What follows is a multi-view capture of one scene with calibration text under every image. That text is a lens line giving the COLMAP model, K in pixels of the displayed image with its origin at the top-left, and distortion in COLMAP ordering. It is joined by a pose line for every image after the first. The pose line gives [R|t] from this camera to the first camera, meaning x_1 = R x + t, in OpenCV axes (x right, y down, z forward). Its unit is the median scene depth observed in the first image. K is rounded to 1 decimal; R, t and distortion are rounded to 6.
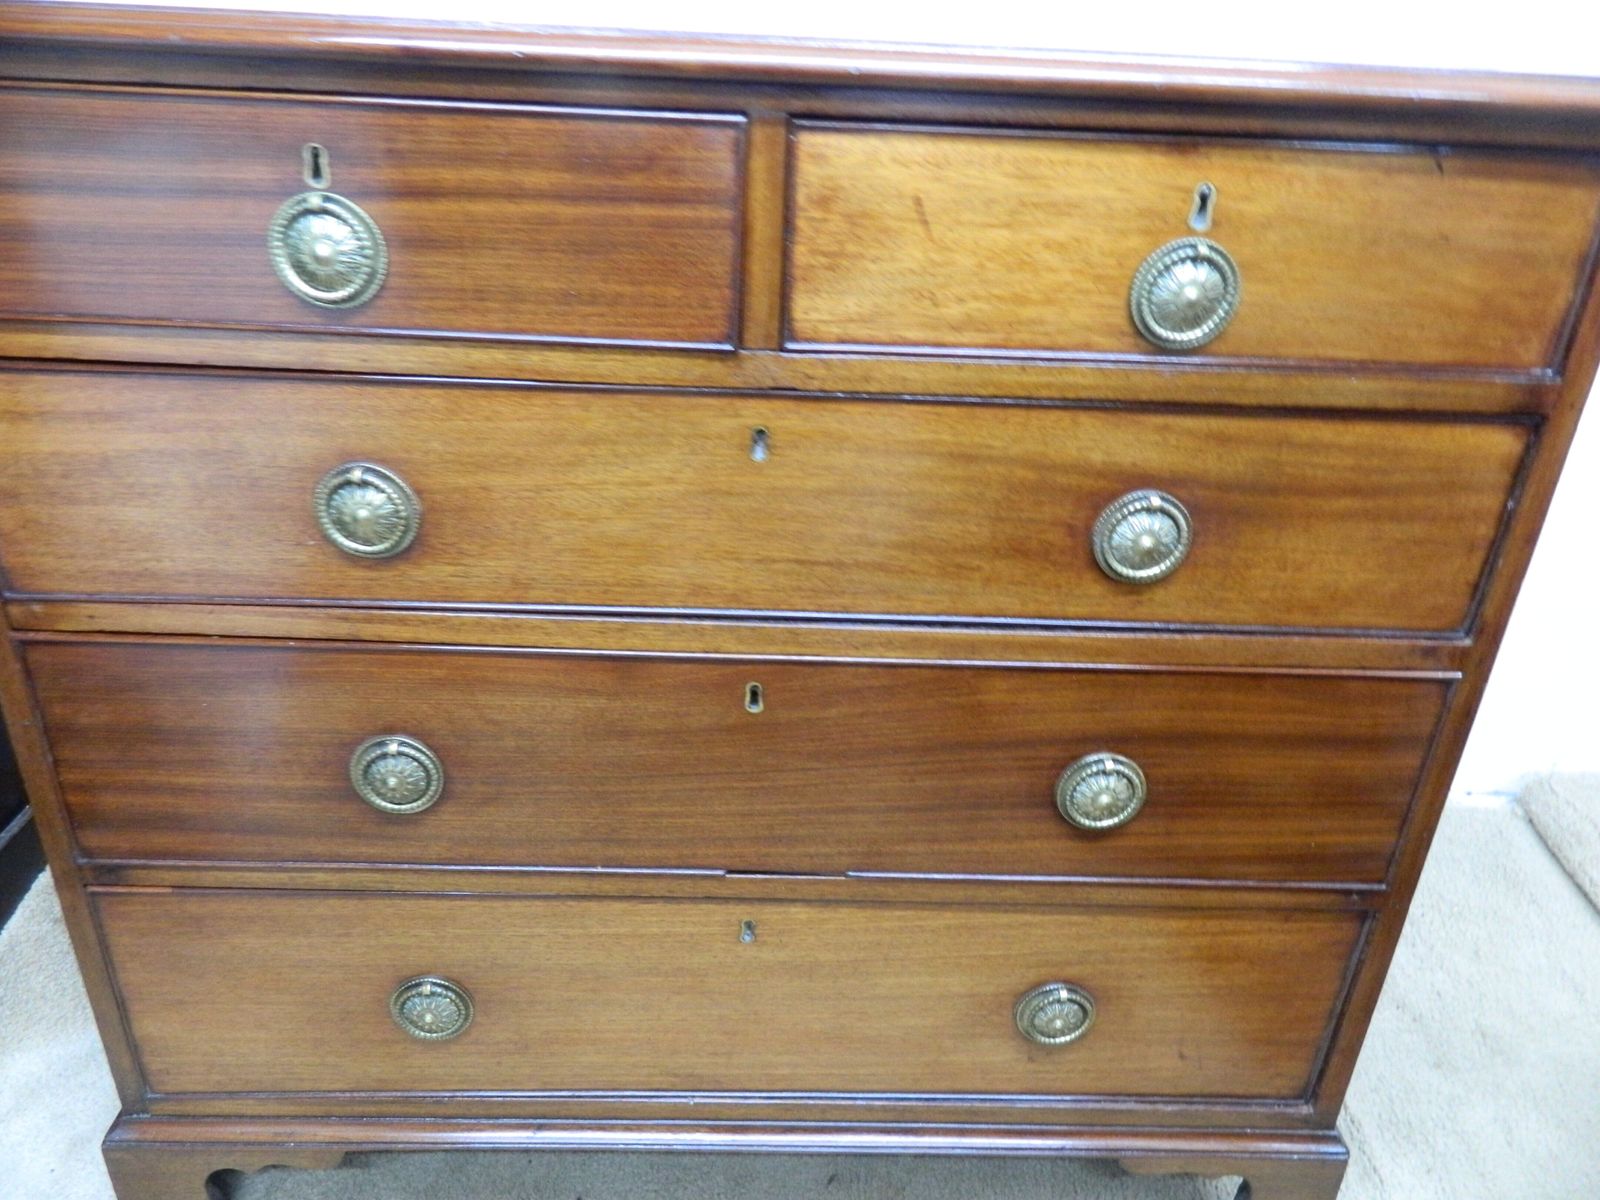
lens RADIAL K [[1205.7, 0, 800.0], [0, 1205.7, 600.0], [0, 0, 1]] dist [-0.004088, 0.000872]
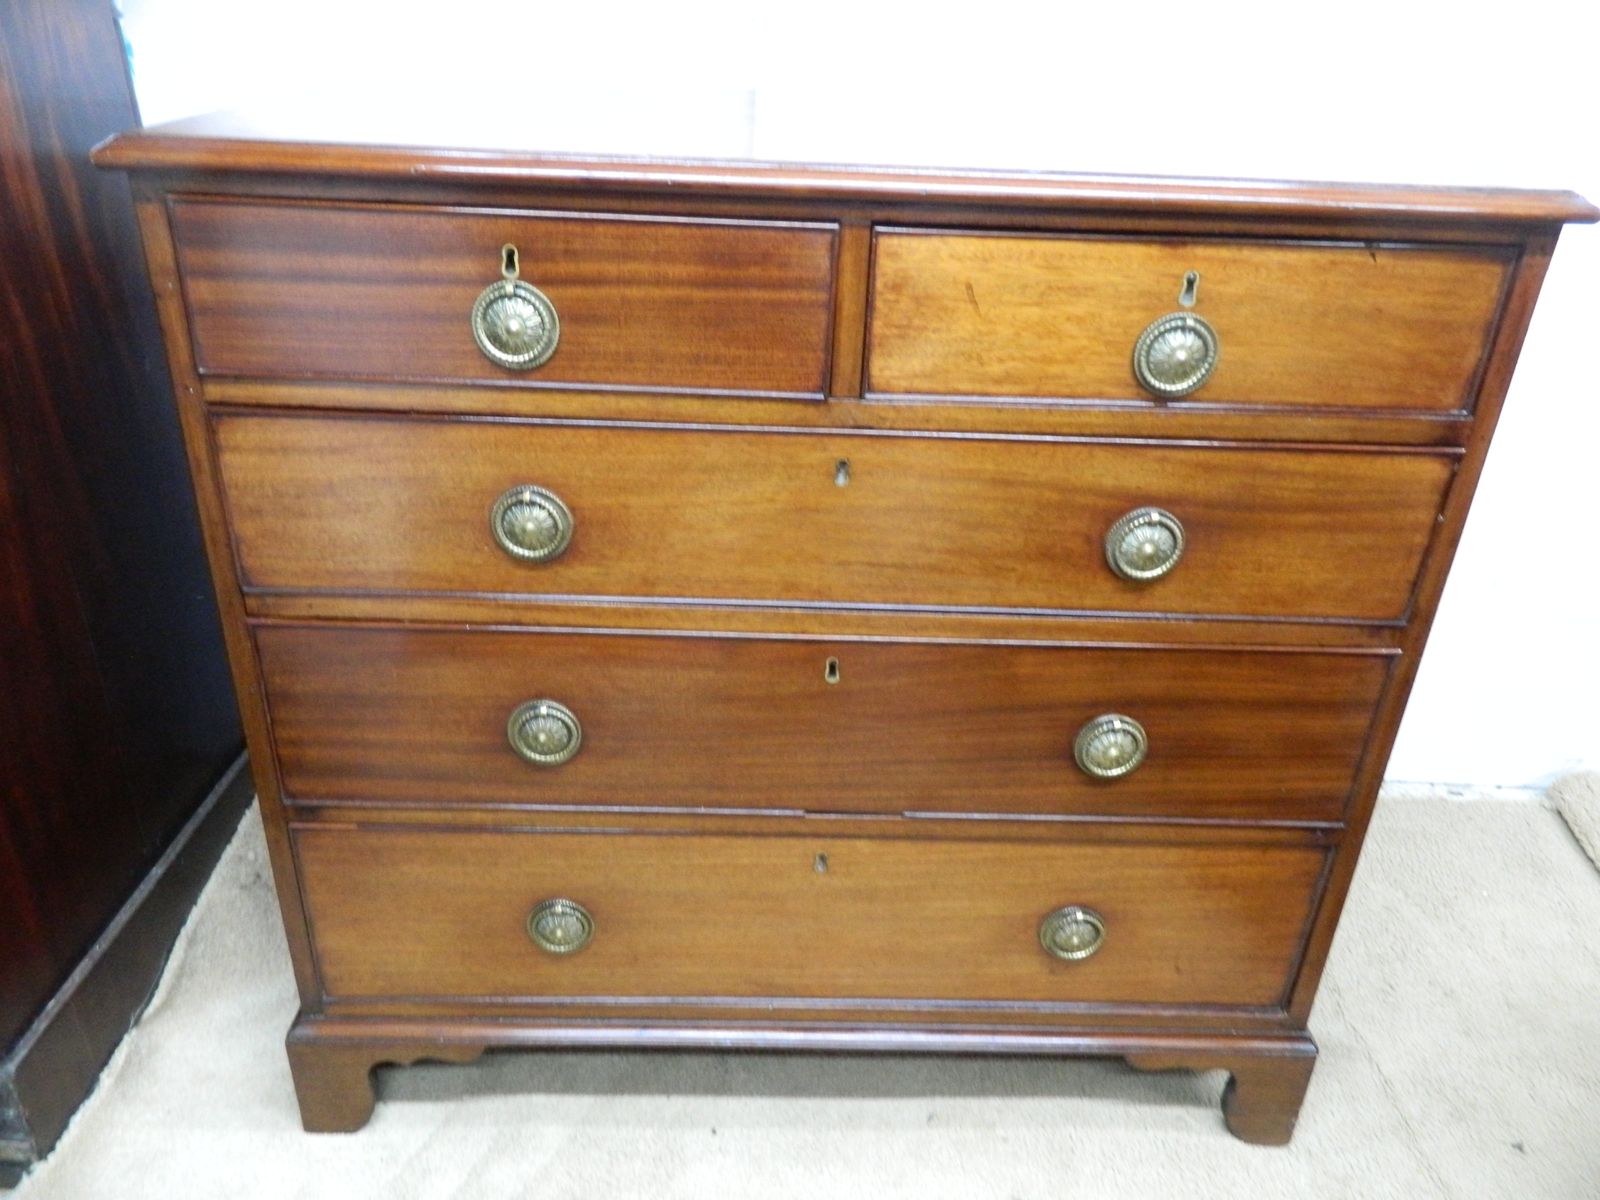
lens RADIAL K [[1203.7, 0, 800.0], [0, 1203.7, 600.0], [0, 0, 1]] dist [0.001397, -0.001931]
pose [[0.999950, -0.000956, -0.009941, -0.058520], [0.001066, 0.999939, 0.010985, -0.005421], [0.009930, -0.010995, 0.999890, -0.245829]]
